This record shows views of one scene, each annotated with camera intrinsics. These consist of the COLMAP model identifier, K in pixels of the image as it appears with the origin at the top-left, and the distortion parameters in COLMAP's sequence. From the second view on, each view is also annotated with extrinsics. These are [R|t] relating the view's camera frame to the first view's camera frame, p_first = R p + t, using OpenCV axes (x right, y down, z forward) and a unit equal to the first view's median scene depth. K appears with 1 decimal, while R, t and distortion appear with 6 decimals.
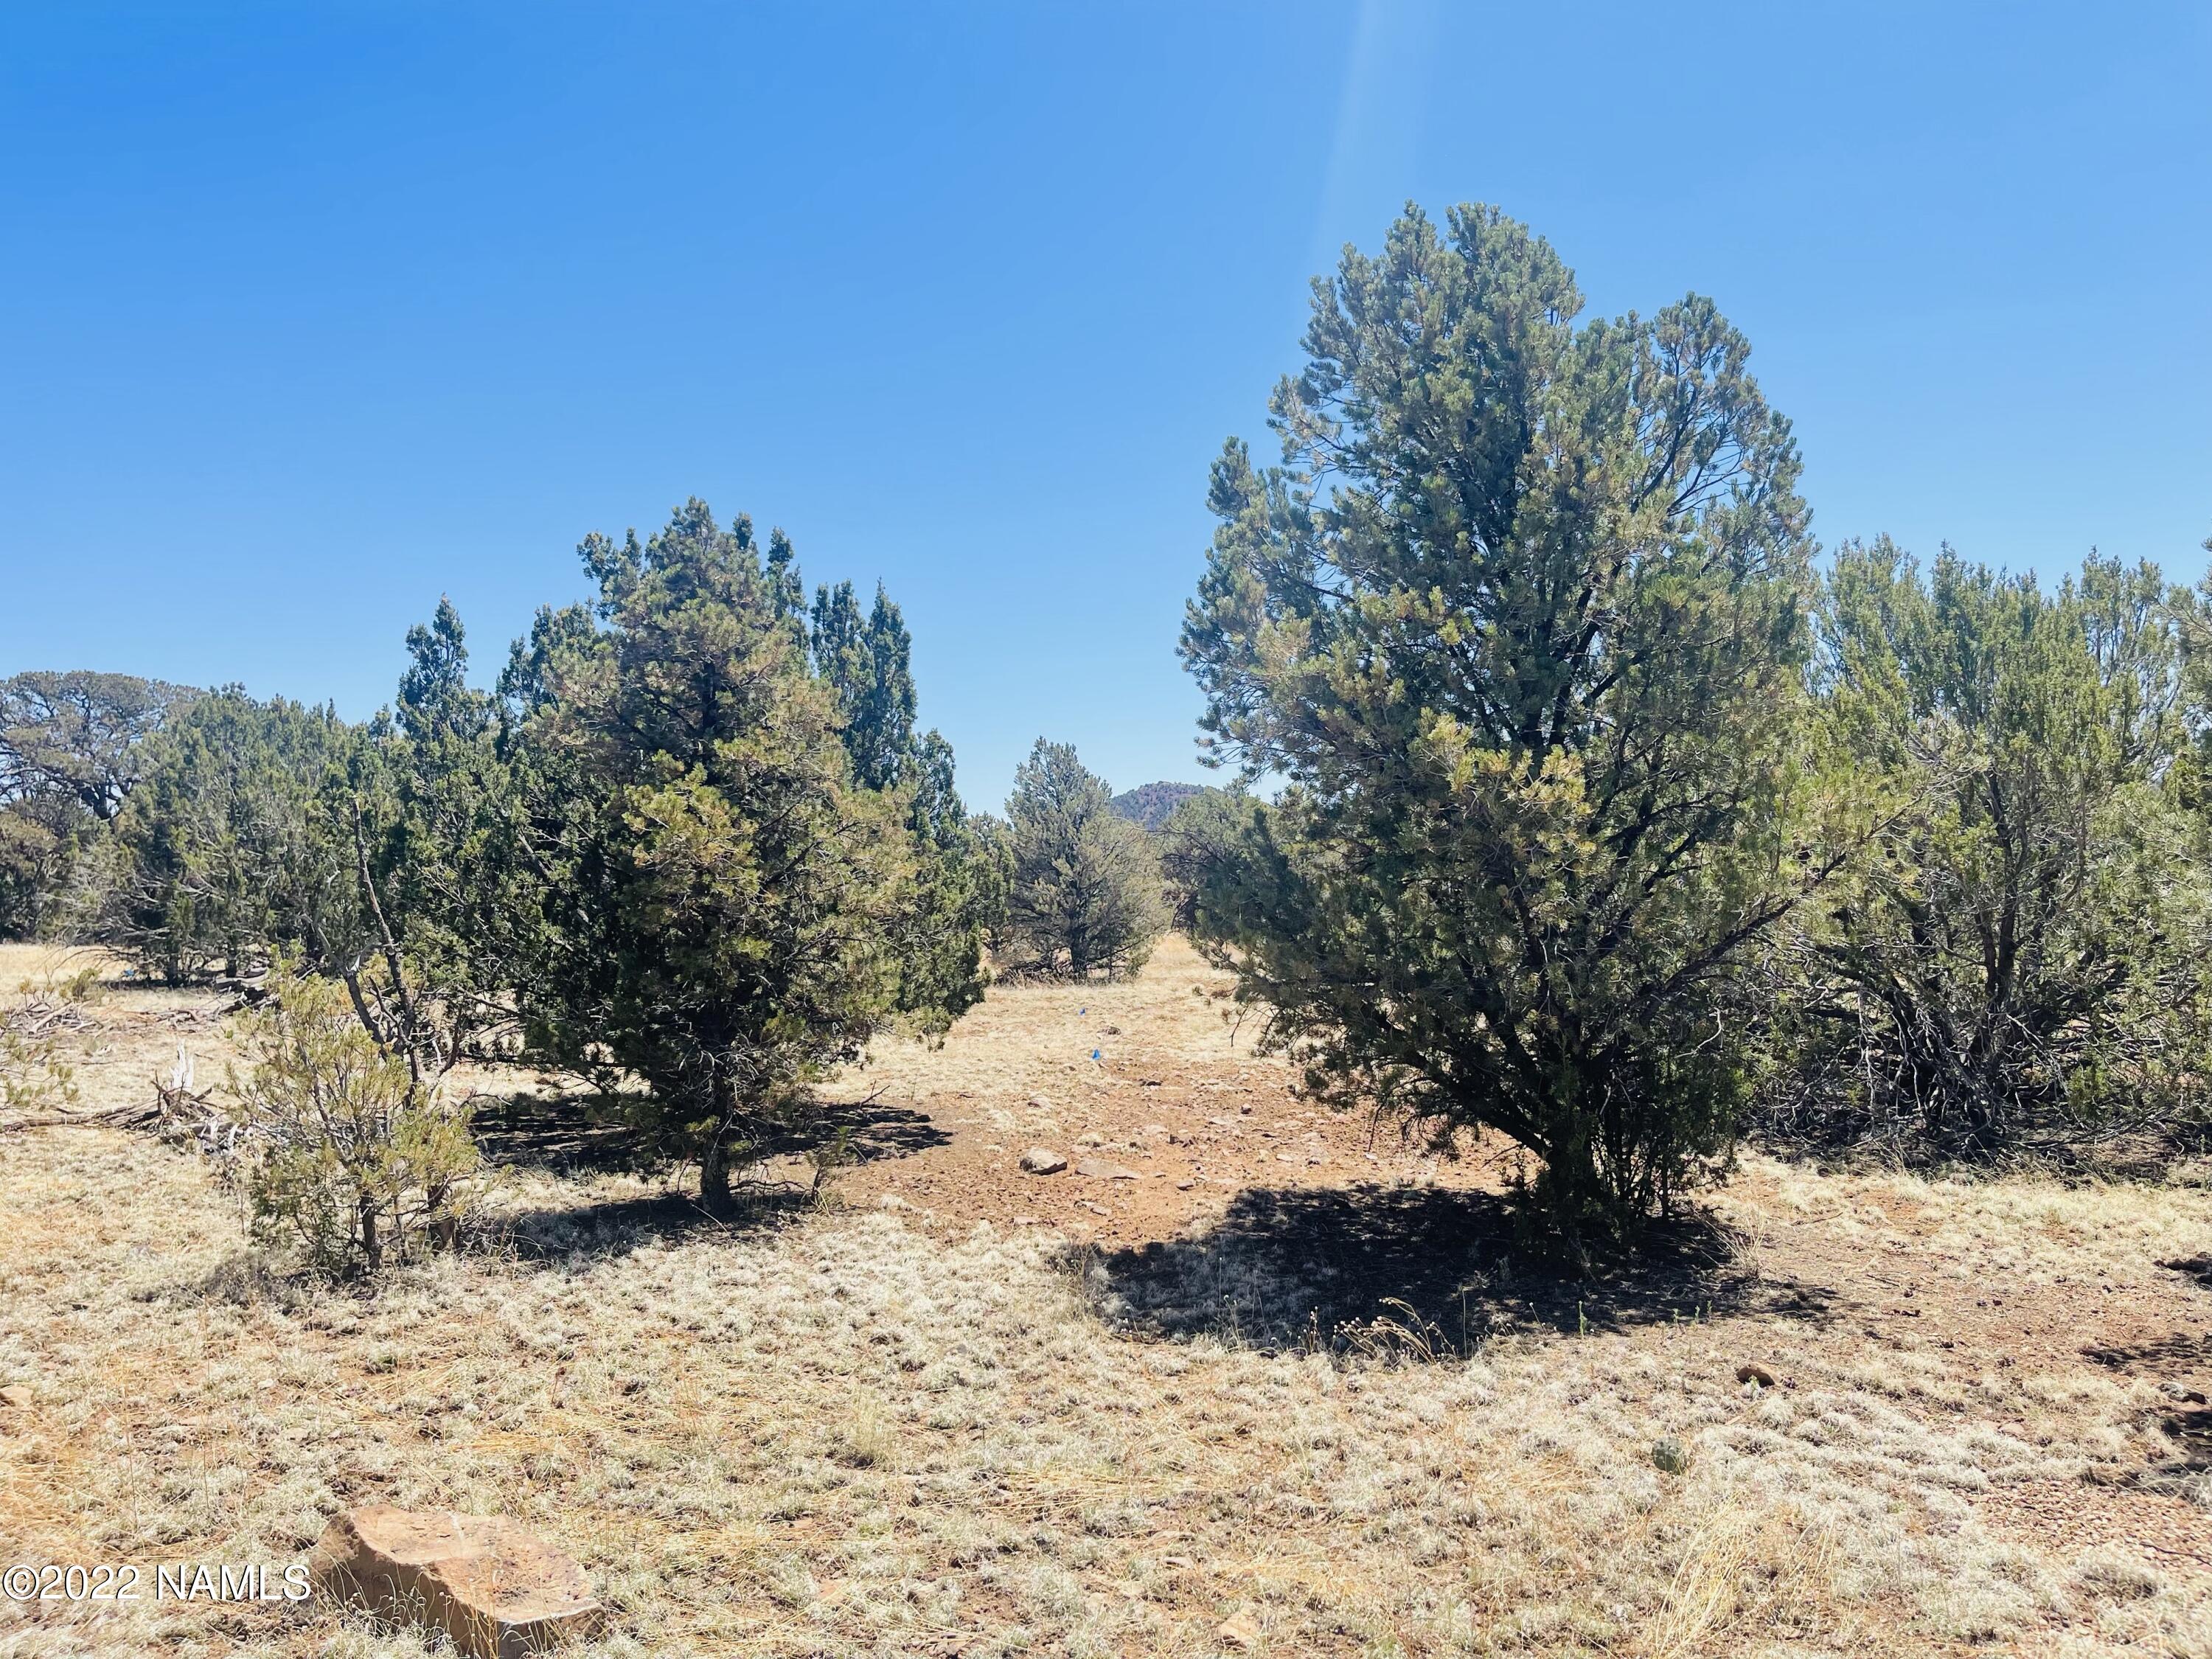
lens RADIAL K [[1686.7, 0, 1133.4], [0, 1686.7, 807.5], [0, 0, 1]] dist [0.070794, -0.094359]
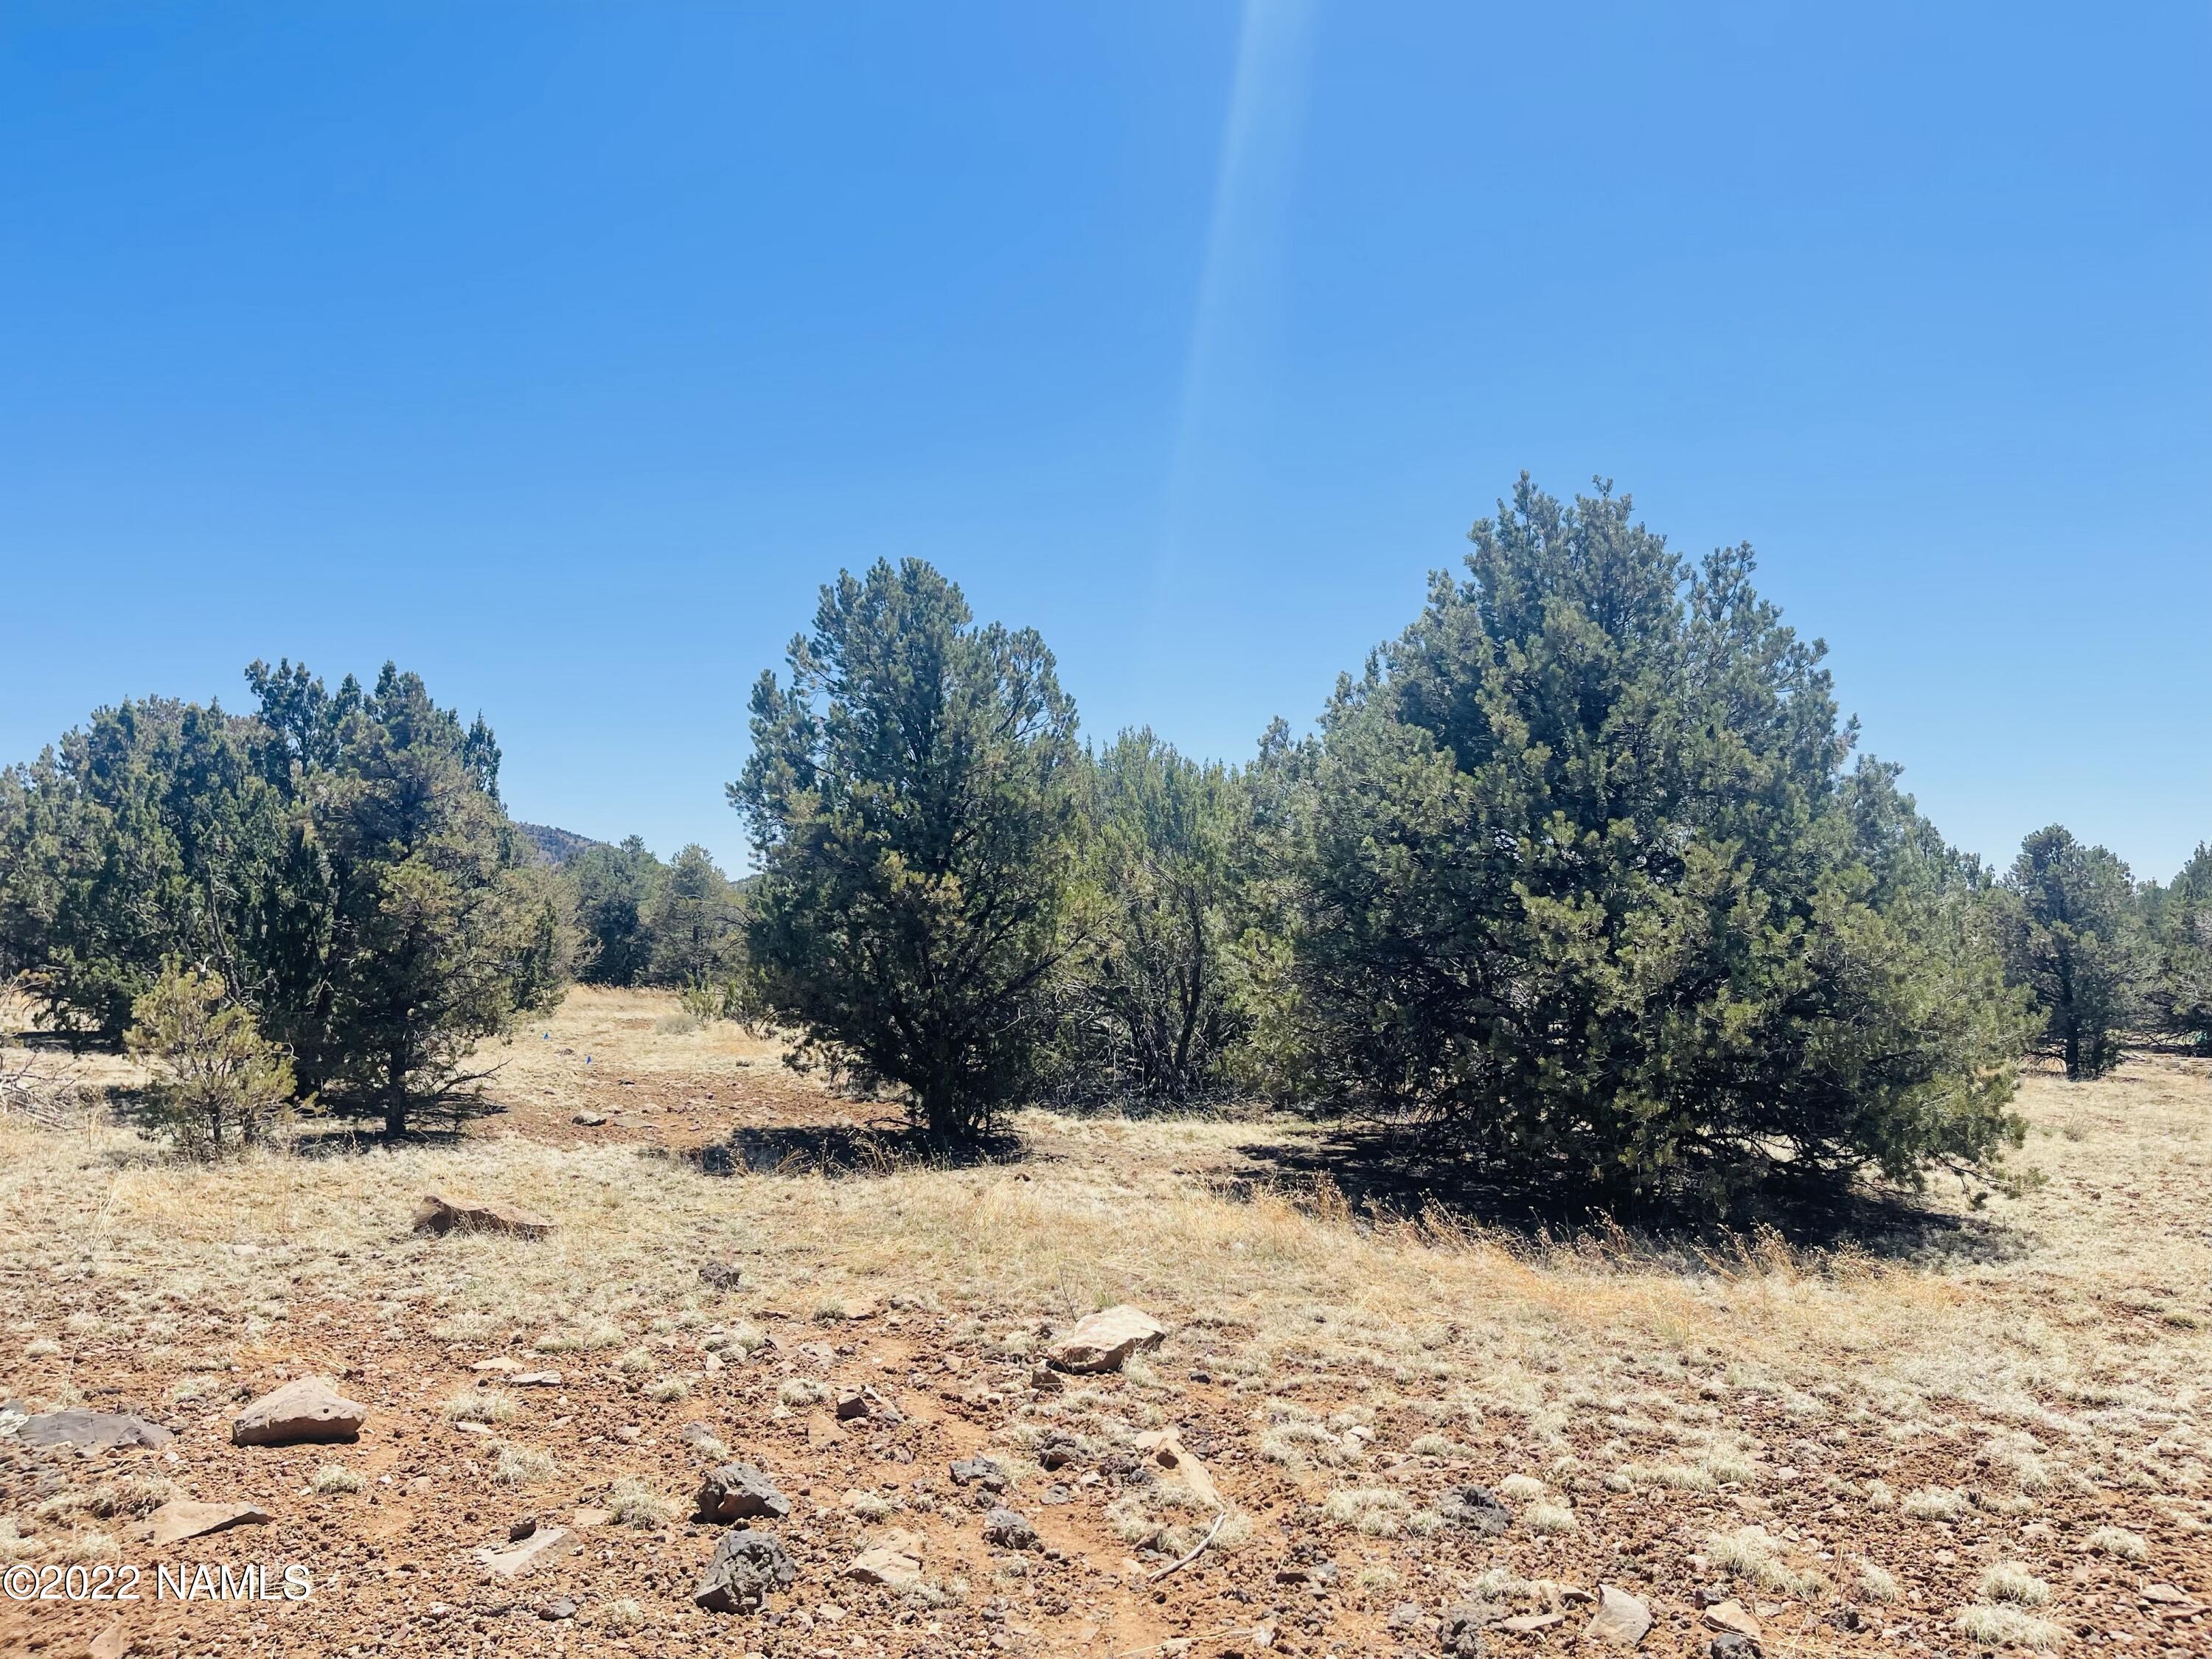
lens RADIAL K [[1686.7, 0, 1119.3], [0, 1686.7, 807.8], [0, 0, 1]] dist [0.070794, -0.094359]
pose [[0.932926, 0.062729, 0.354562, -0.211752], [-0.051086, 0.997806, -0.042112, -0.030378], [-0.356425, 0.021174, 0.934084, -0.722516]]
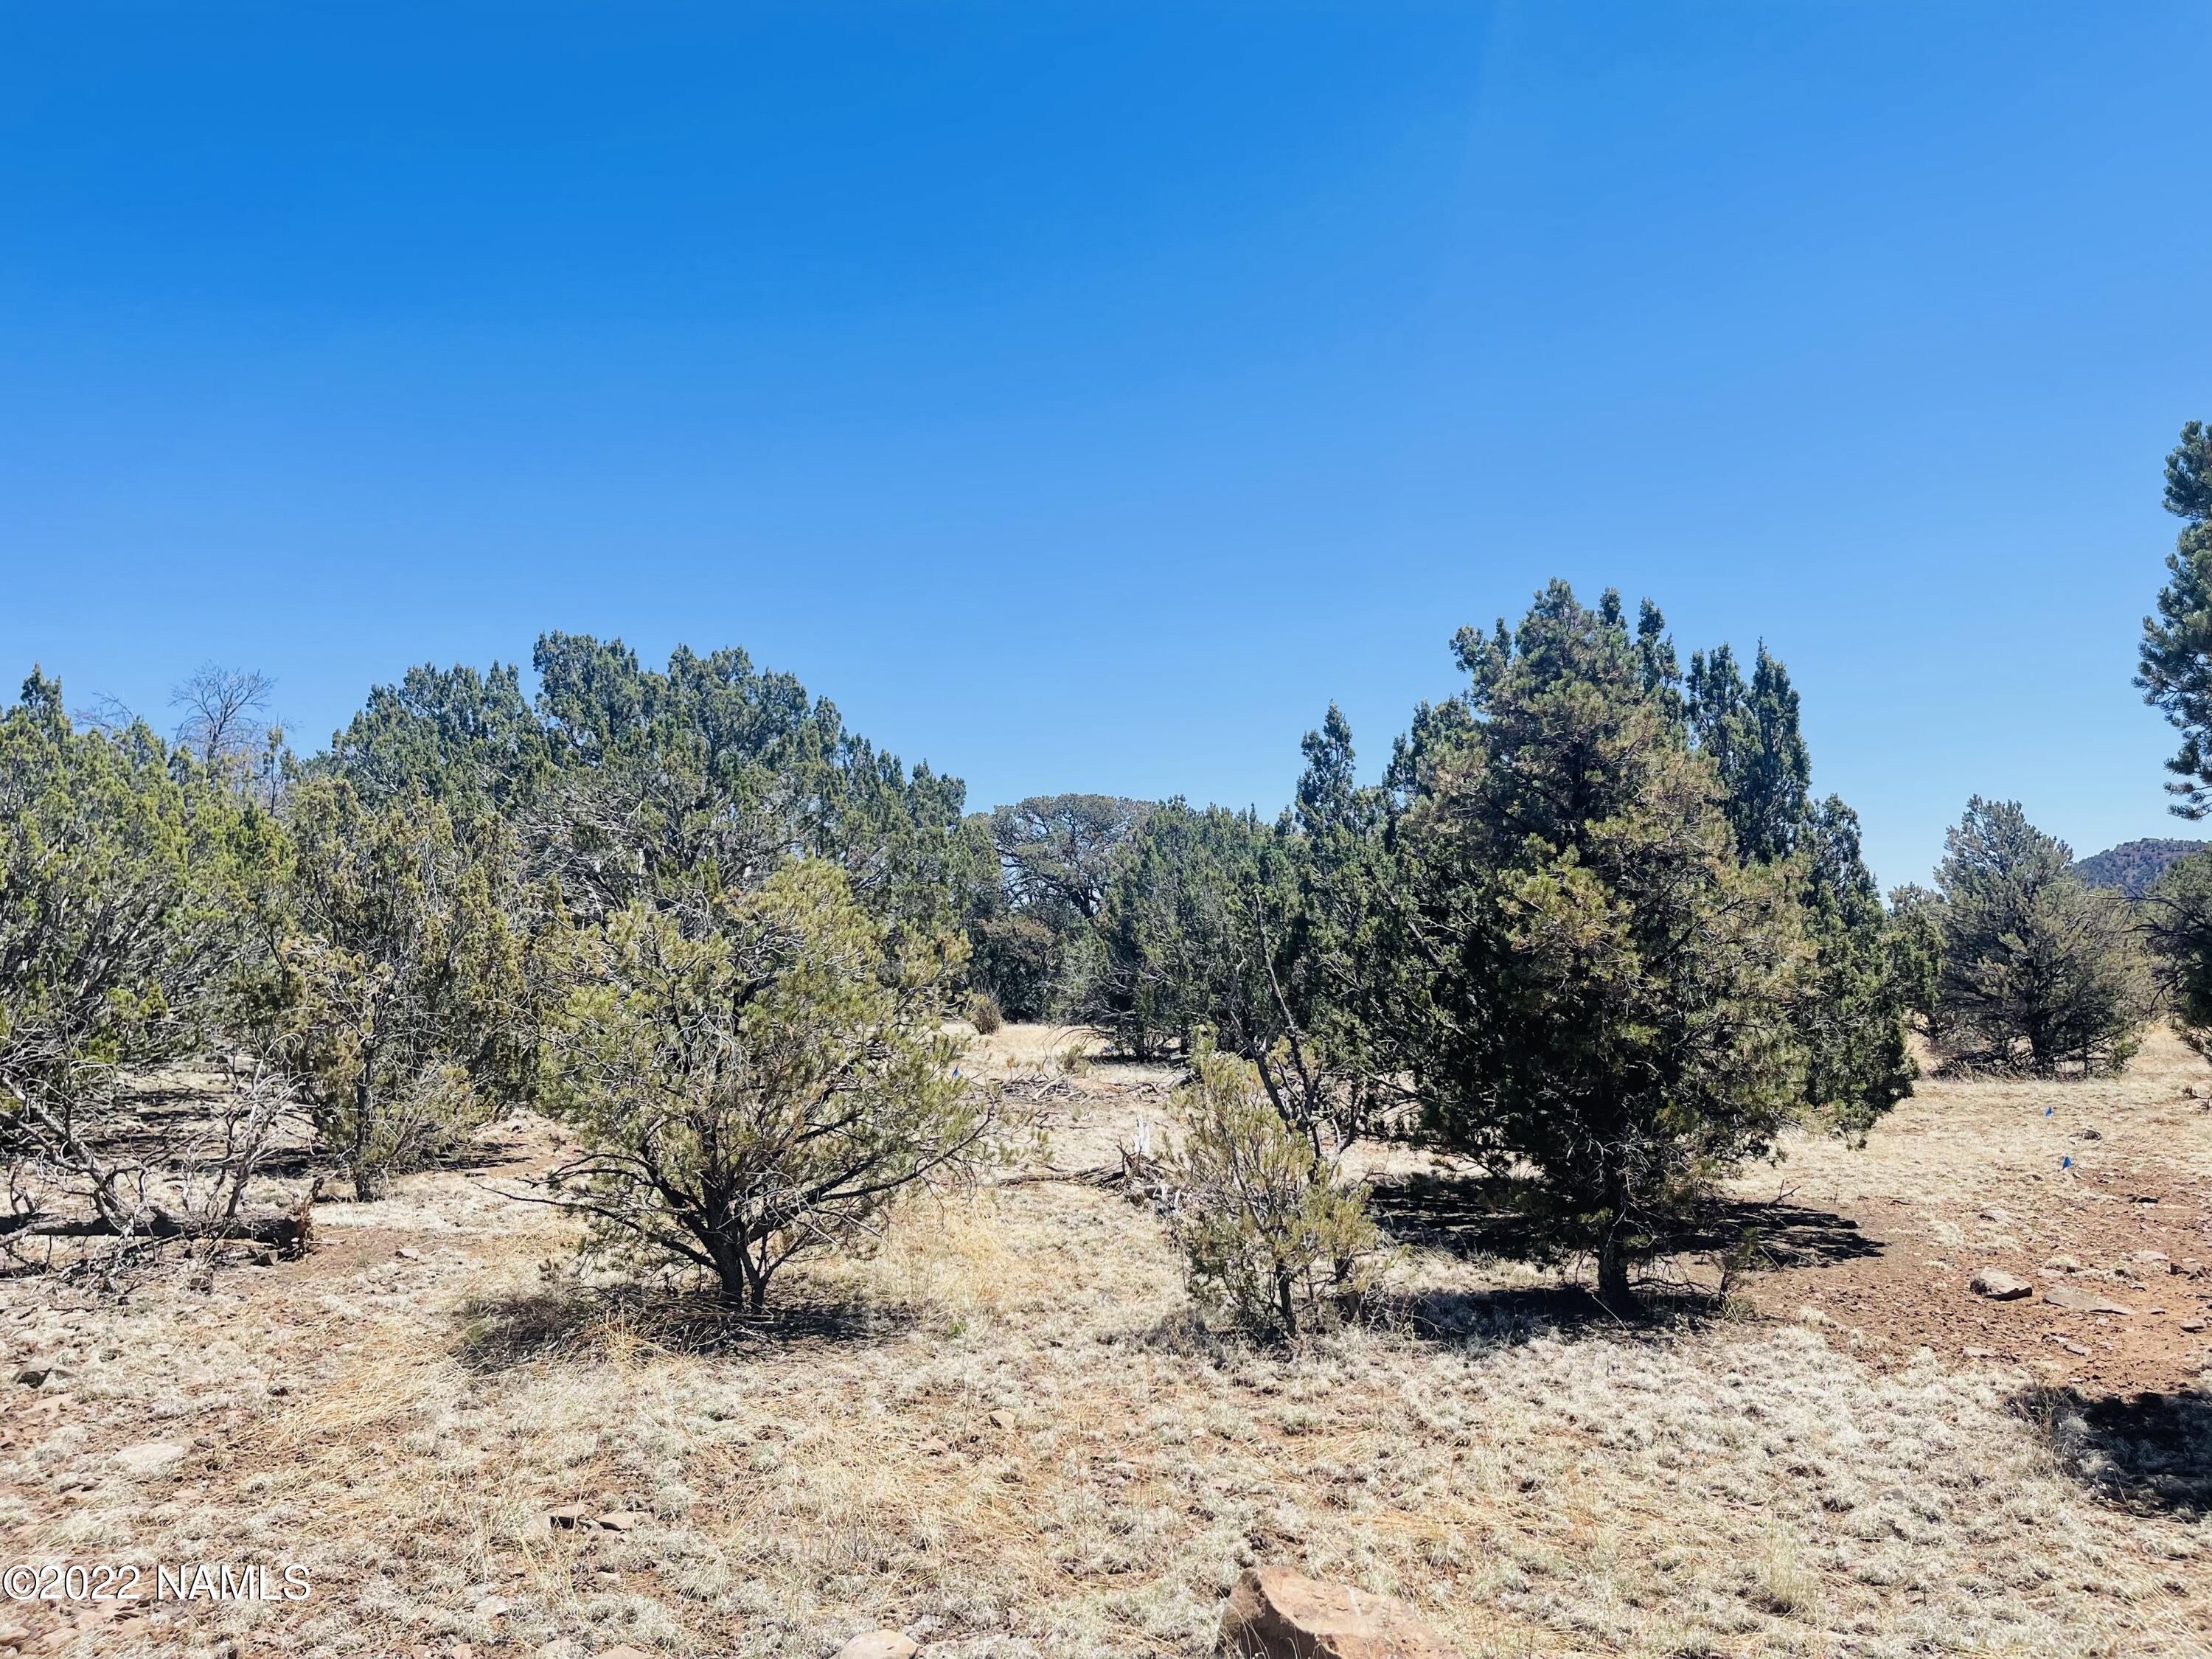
lens RADIAL K [[1686.7, 0, 1120.7], [0, 1686.7, 812.9], [0, 0, 1]] dist [0.070794, -0.094359]
pose [[0.865196, -0.060205, -0.497807, 0.008824], [0.037461, 0.997752, -0.055561, 0.000481], [0.500033, 0.029423, 0.865506, 0.014863]]
